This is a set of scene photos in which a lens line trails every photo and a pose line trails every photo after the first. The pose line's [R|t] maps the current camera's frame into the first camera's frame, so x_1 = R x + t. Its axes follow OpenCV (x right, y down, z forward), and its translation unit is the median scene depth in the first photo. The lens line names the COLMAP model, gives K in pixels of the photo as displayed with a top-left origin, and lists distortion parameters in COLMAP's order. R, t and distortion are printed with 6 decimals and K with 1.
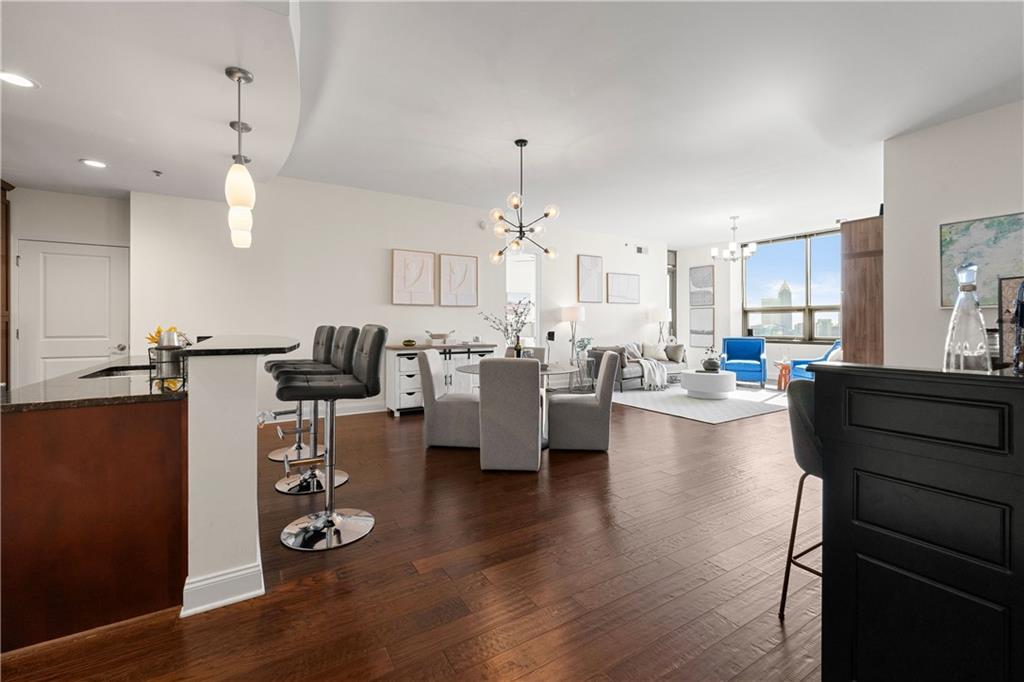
lens RADIAL K [[428.4, 0, 510.0], [0, 428.4, 321.1], [0, 0, 1]] dist [0.001522, 0.000225]
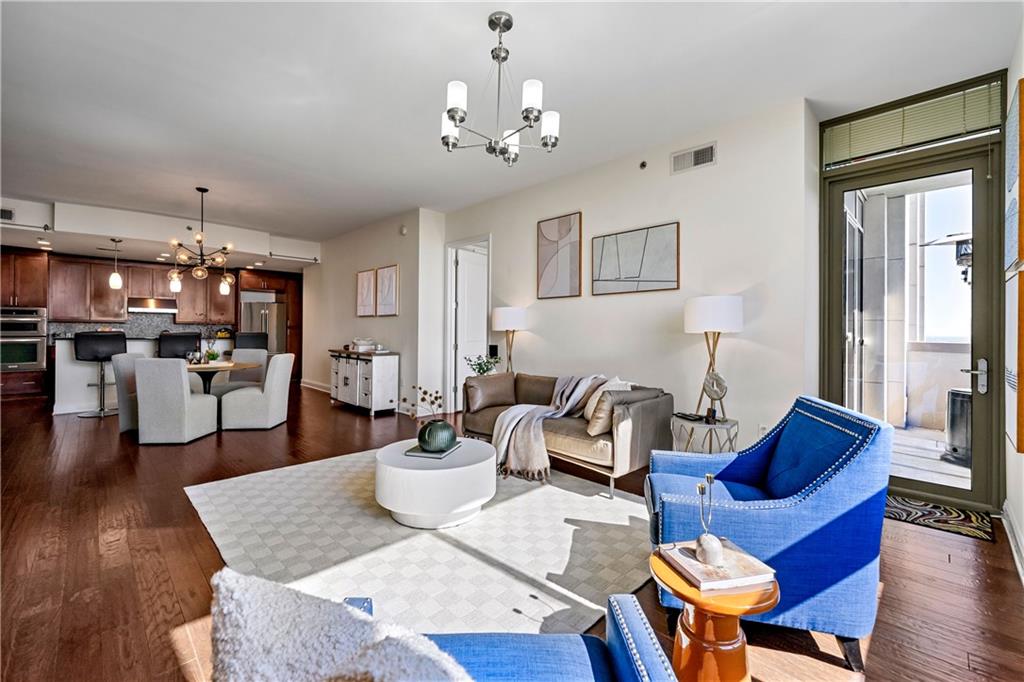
lens RADIAL K [[428.4, 0, 493.6], [0, 428.4, 328.5], [0, 0, 1]] dist [0.001522, 0.000225]
pose [[0.208281, -0.004873, -0.978057, 0.795025], [-0.003888, 0.999976, -0.005811, 0.001063], [0.978061, 0.005013, 0.208257, 0.867584]]
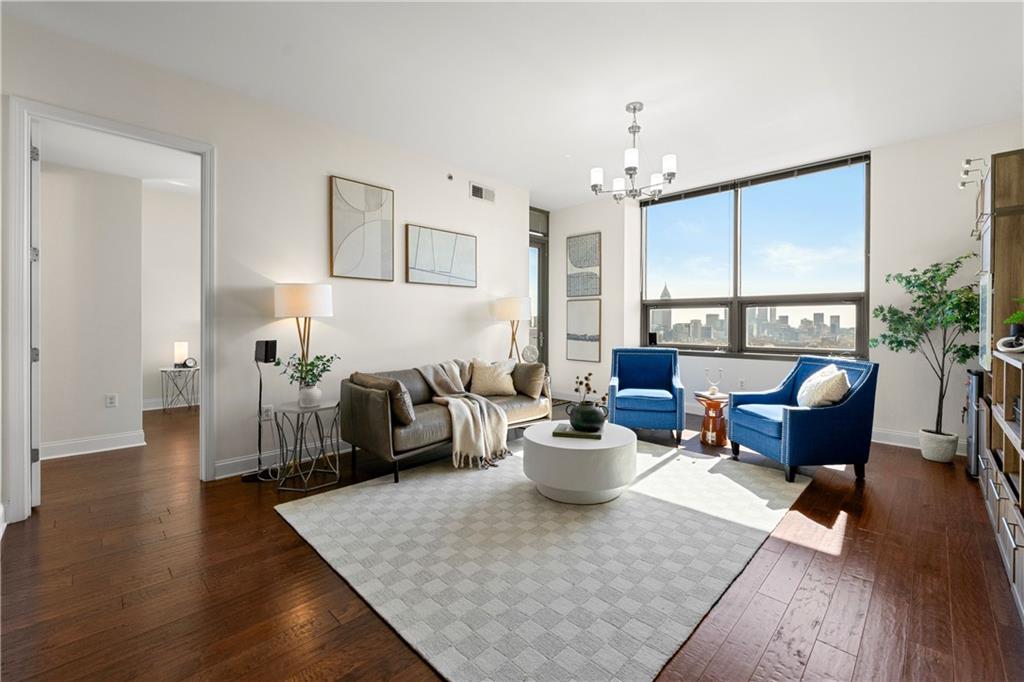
lens RADIAL K [[428.4, 0, 531.2], [0, 428.4, 323.9], [0, 0, 1]] dist [0.001522, 0.000225]
pose [[0.964888, 0.005330, 0.262607, 0.265018], [-0.007020, 0.999960, 0.005500, 0.003352], [-0.262567, -0.007151, 0.964887, 0.522601]]
